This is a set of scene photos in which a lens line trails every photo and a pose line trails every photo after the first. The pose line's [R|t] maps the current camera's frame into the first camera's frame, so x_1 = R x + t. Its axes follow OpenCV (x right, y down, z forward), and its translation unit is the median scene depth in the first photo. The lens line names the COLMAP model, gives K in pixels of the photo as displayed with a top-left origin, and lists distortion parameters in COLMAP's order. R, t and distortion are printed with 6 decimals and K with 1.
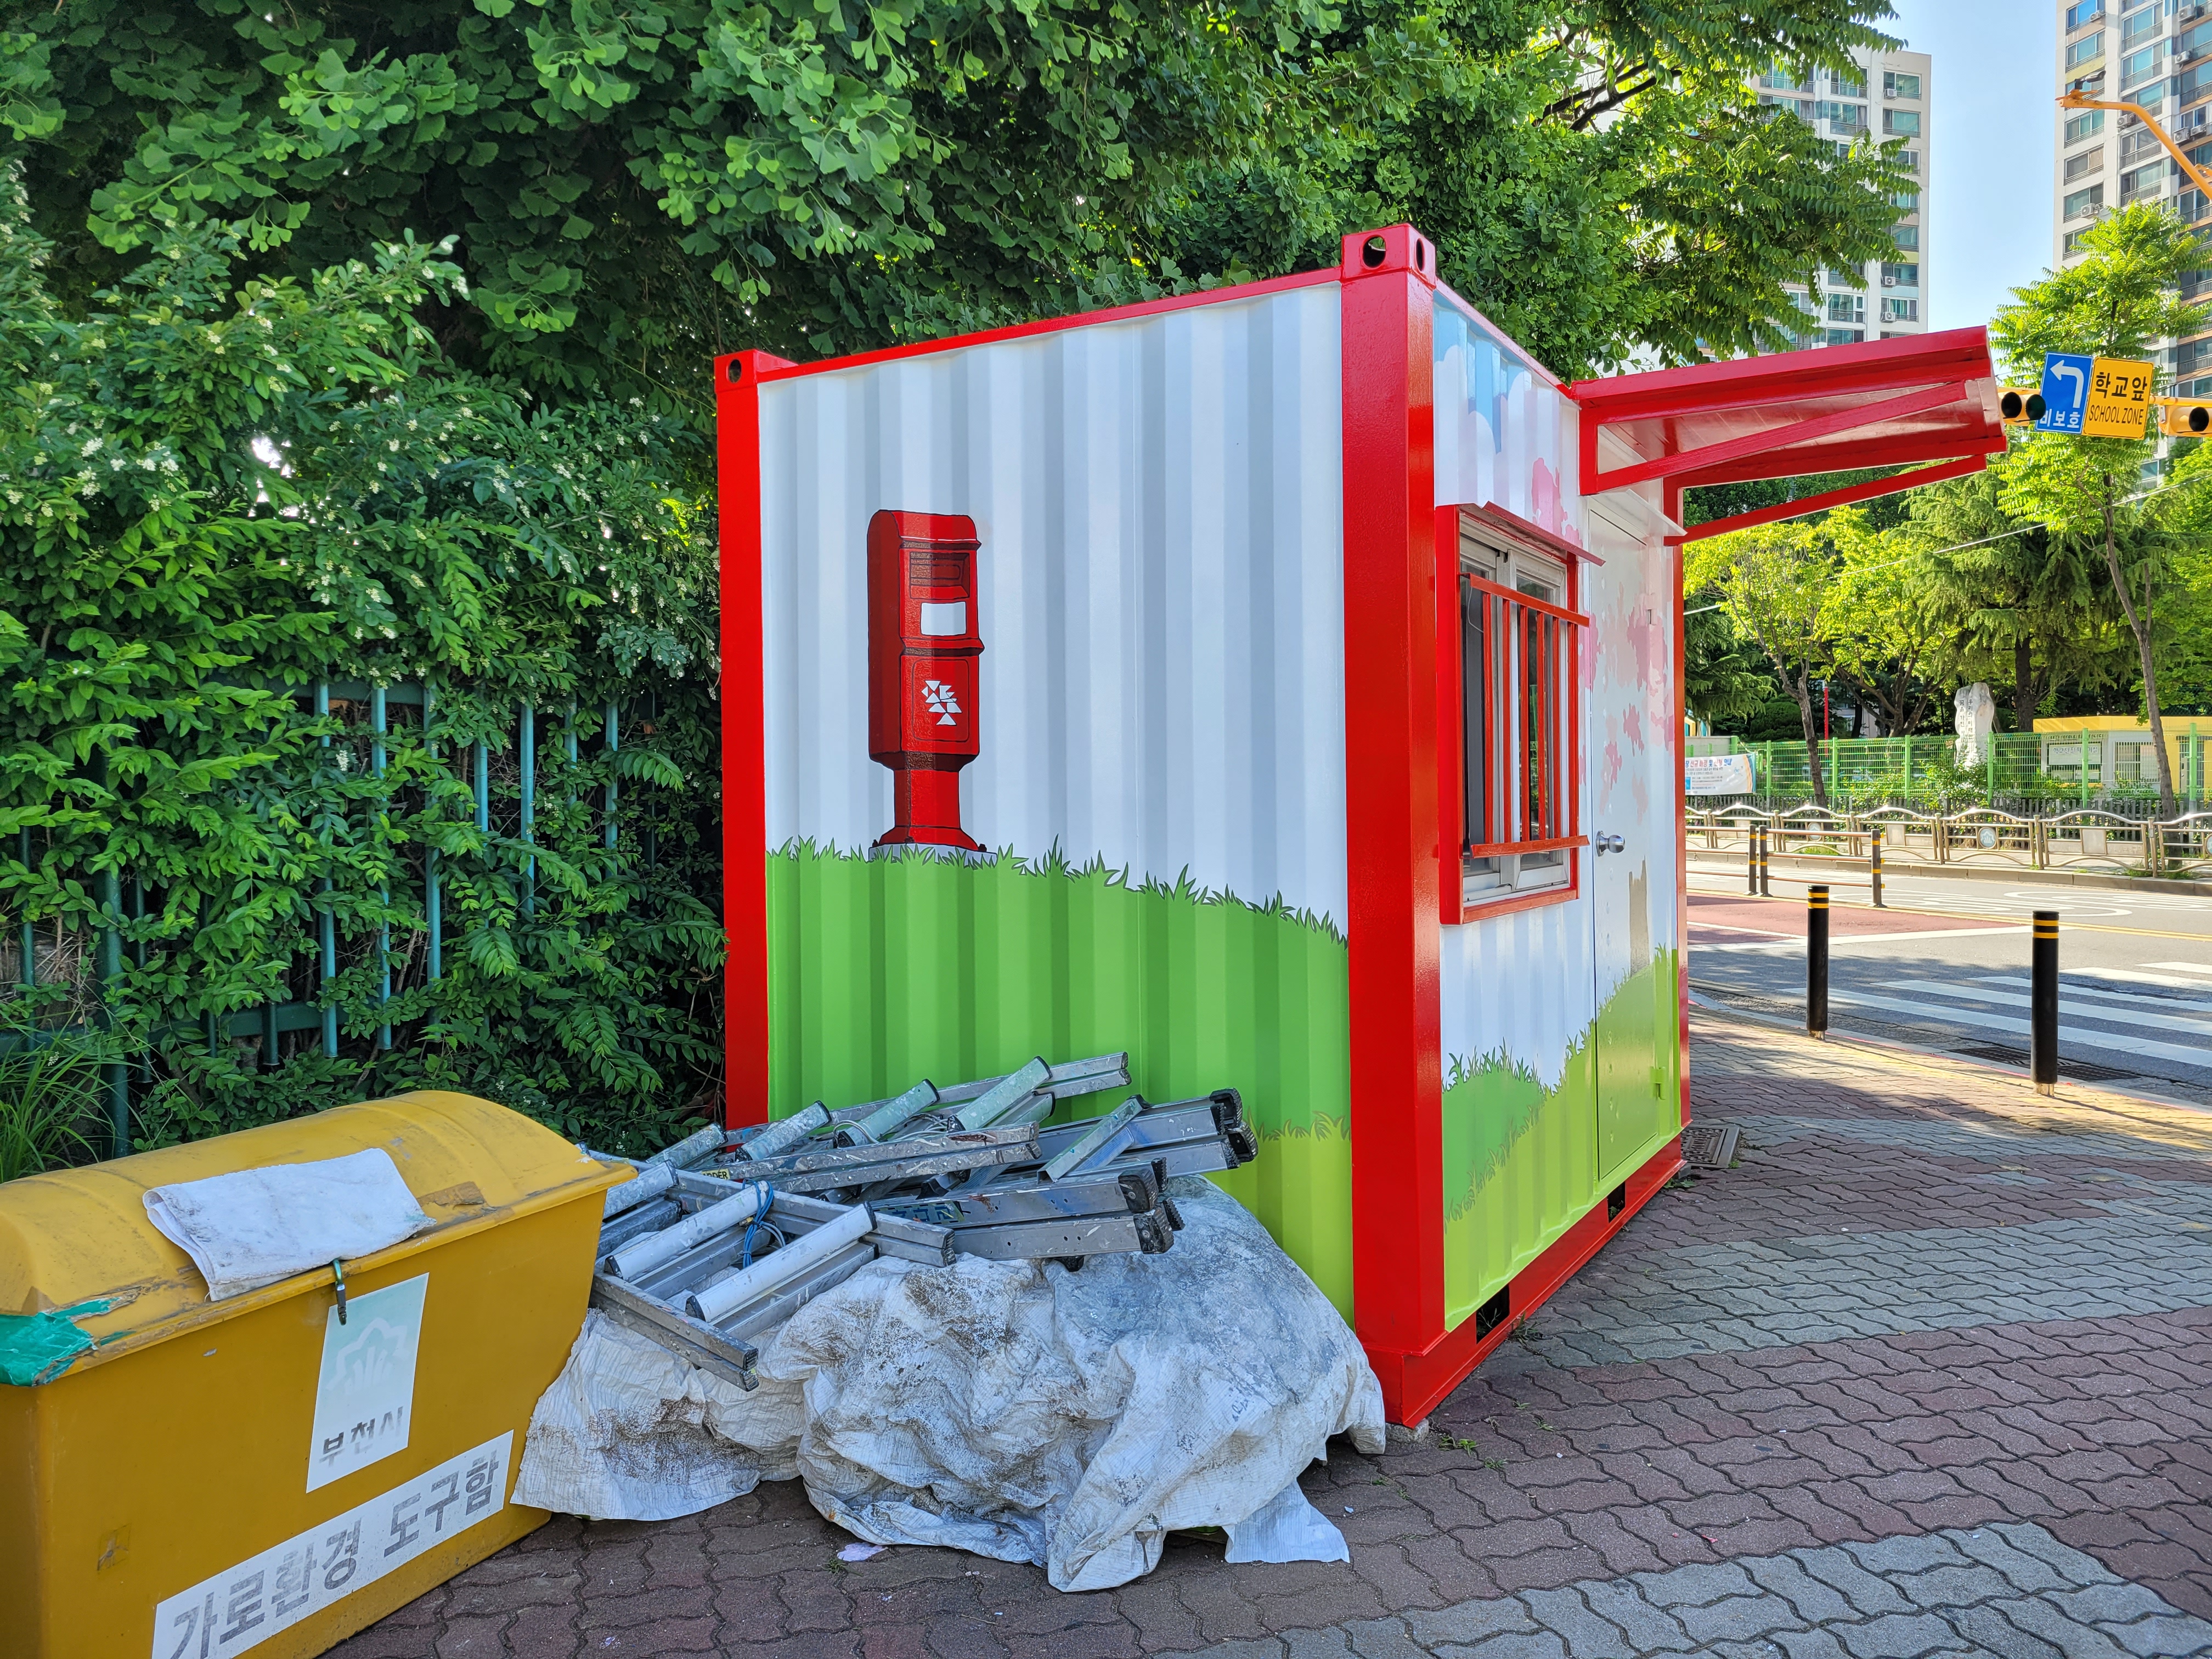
lens RADIAL K [[1658.9, 0, 1100.6], [0, 1658.9, 798.2], [0, 0, 1]] dist [0.045770, -0.009525]
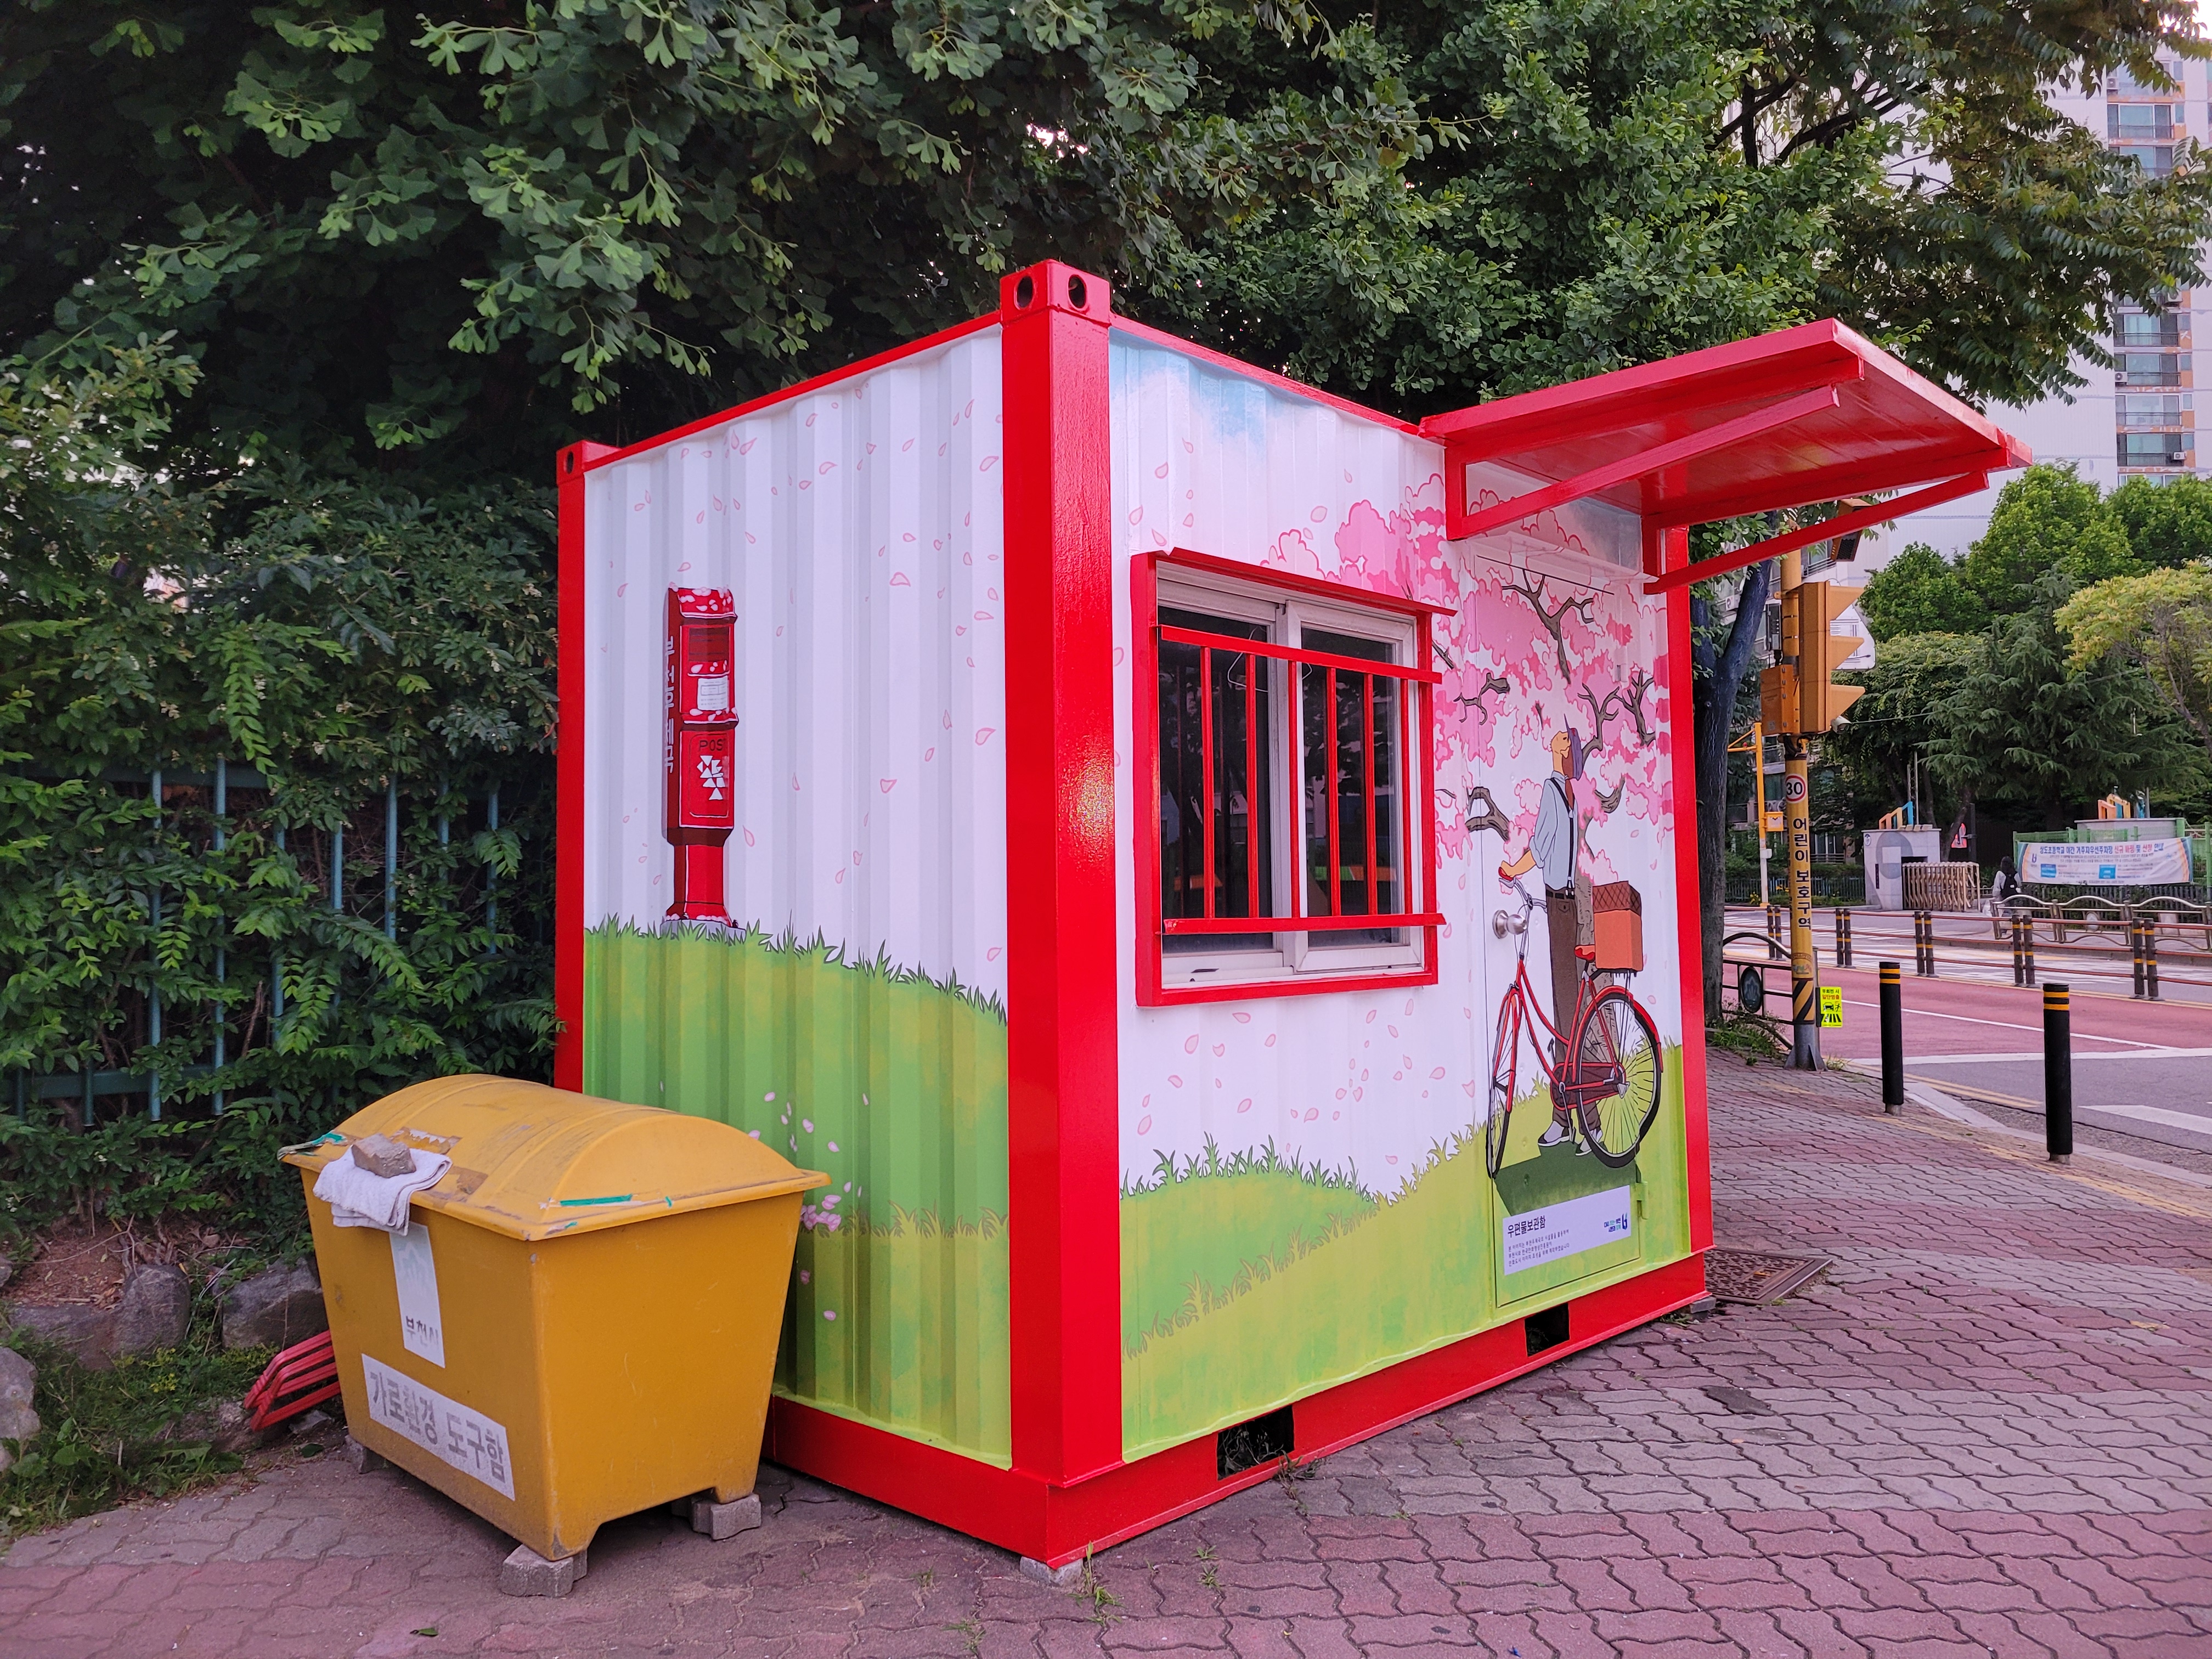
lens RADIAL K [[1645.0, 0, 1083.3], [0, 1645.0, 806.5], [0, 0, 1]] dist [0.072283, -0.057555]
pose [[0.970667, -0.014702, -0.239980, 0.347892], [0.002290, 0.998649, -0.051917, 0.011328], [0.240419, 0.049844, 0.969389, 0.093576]]
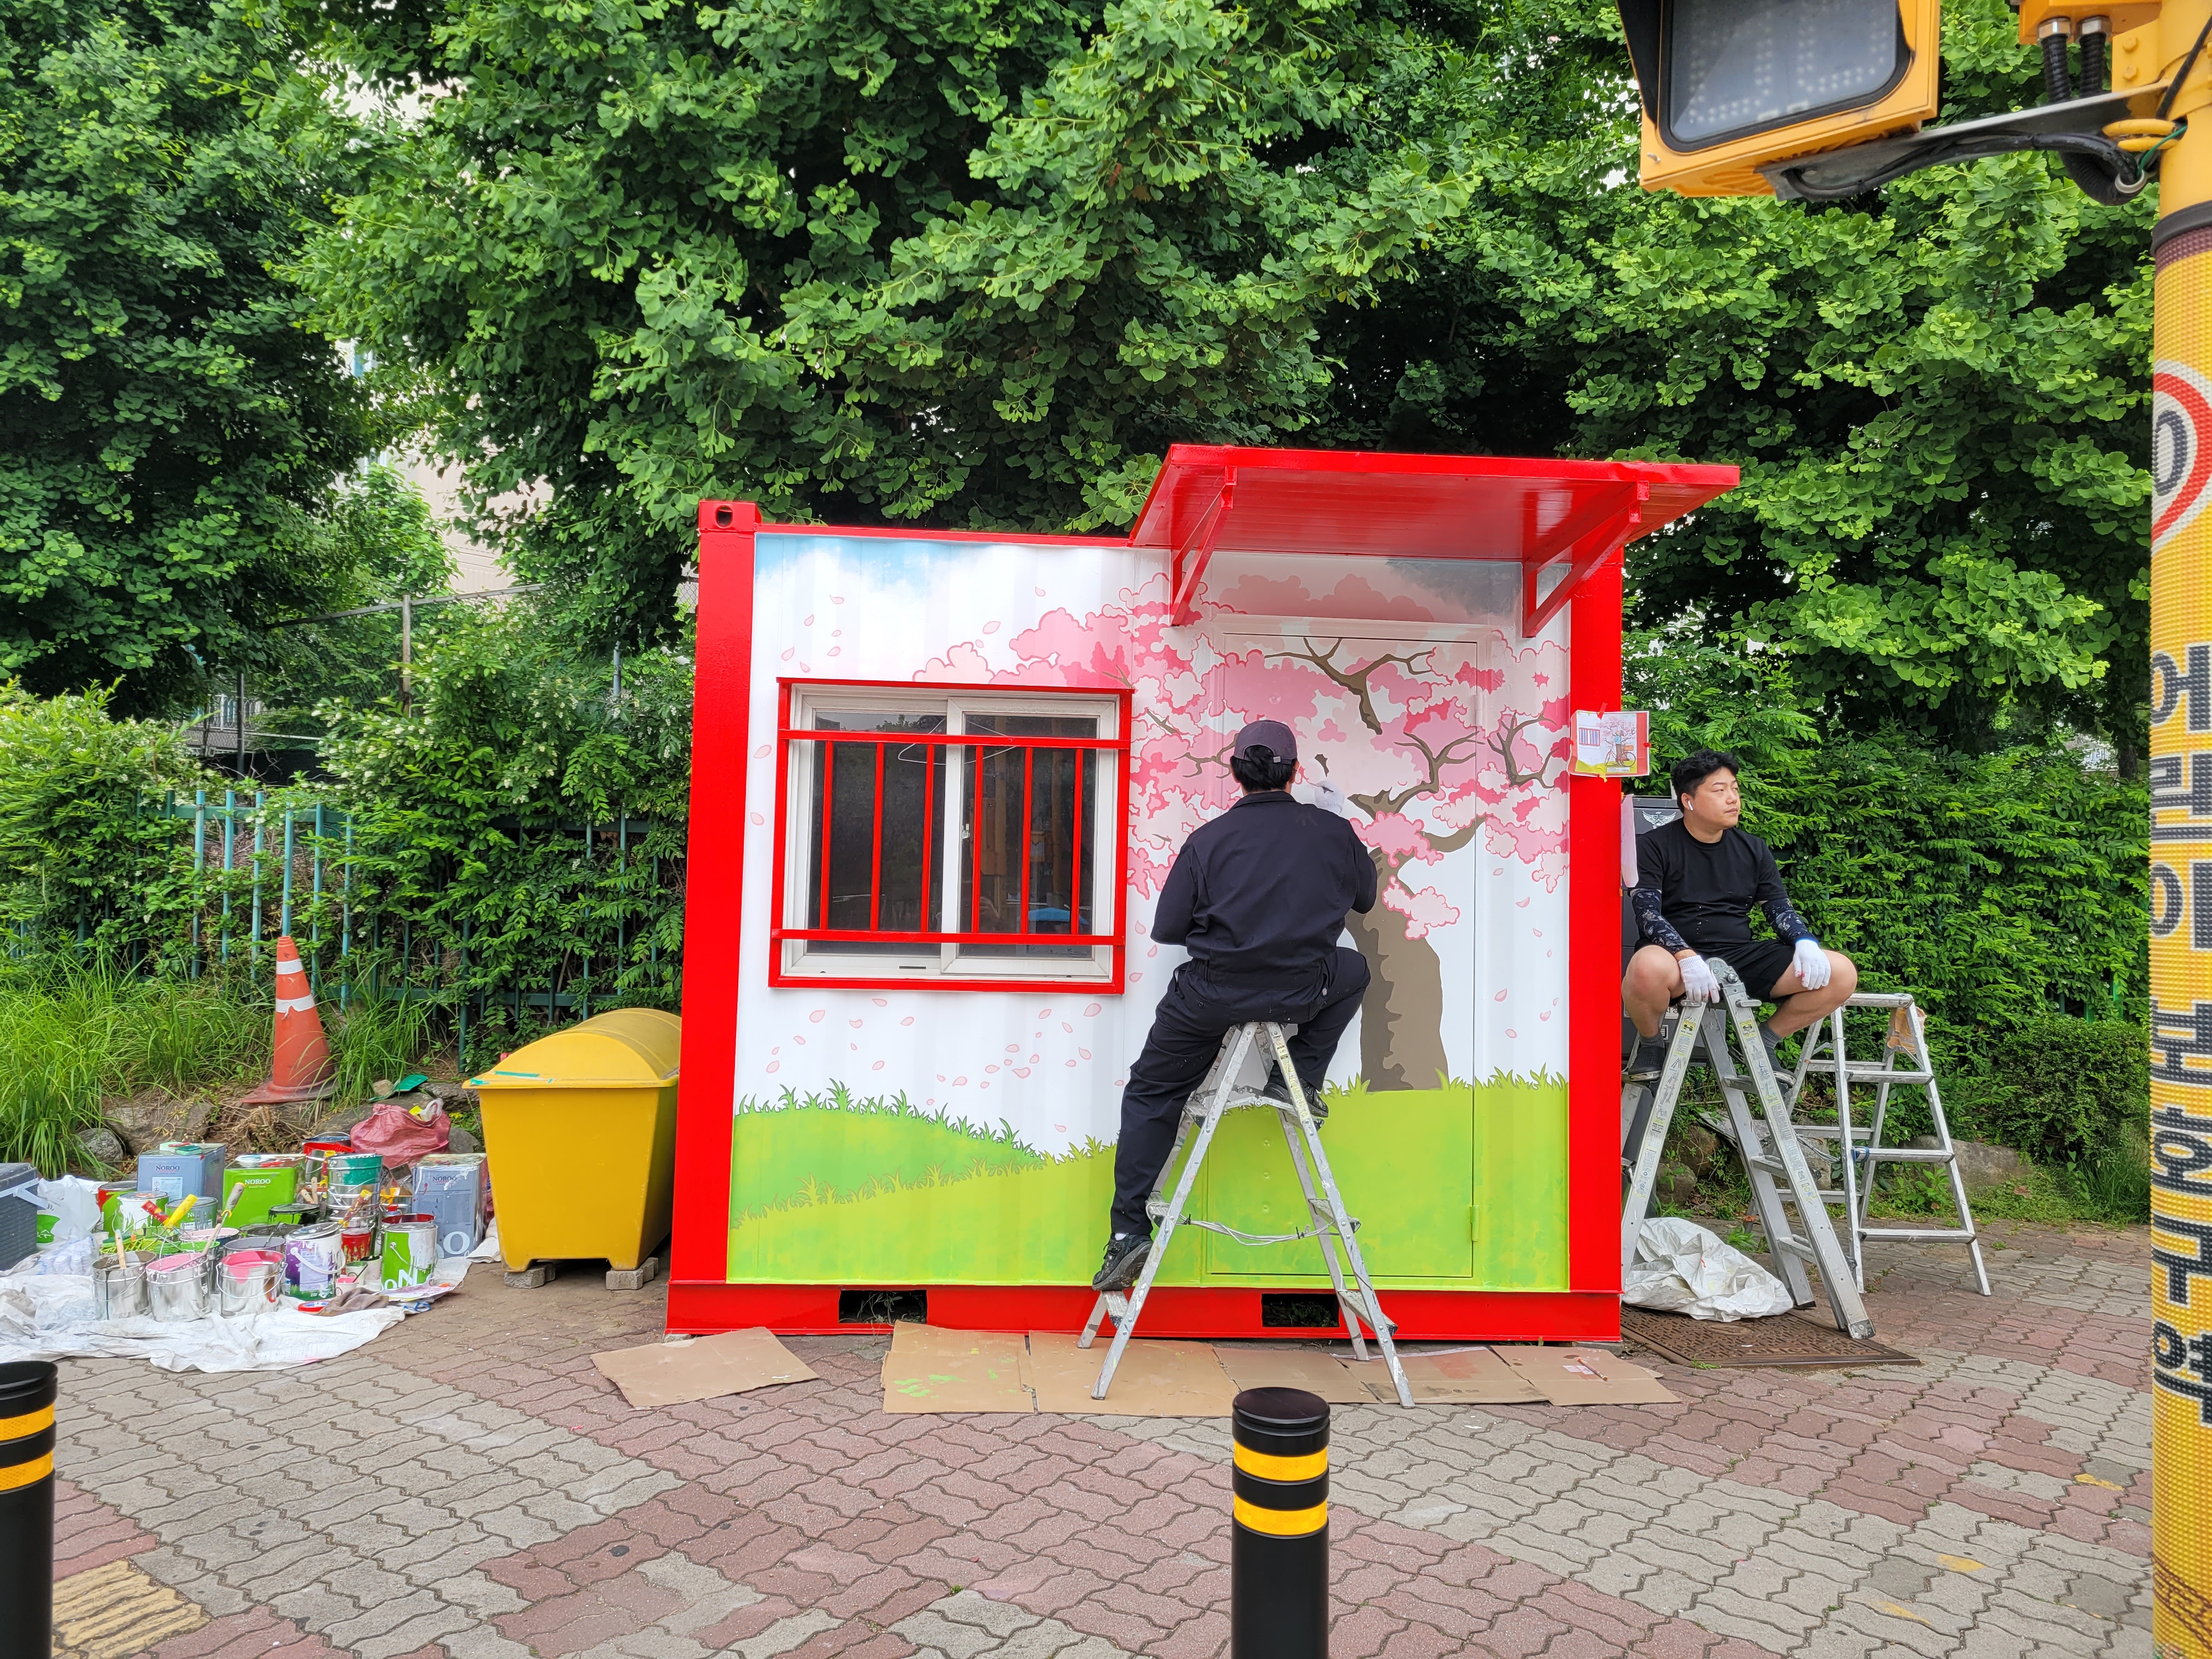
lens RADIAL K [[1638.9, 0, 1070.3], [0, 1638.9, 801.8], [0, 0, 1]] dist [0.045652, -0.002498]
pose [[0.552658, -0.026657, -0.832982, 1.289252], [-0.025999, 0.998450, -0.049202, -0.013604], [0.833003, 0.048849, 0.551108, 0.401217]]
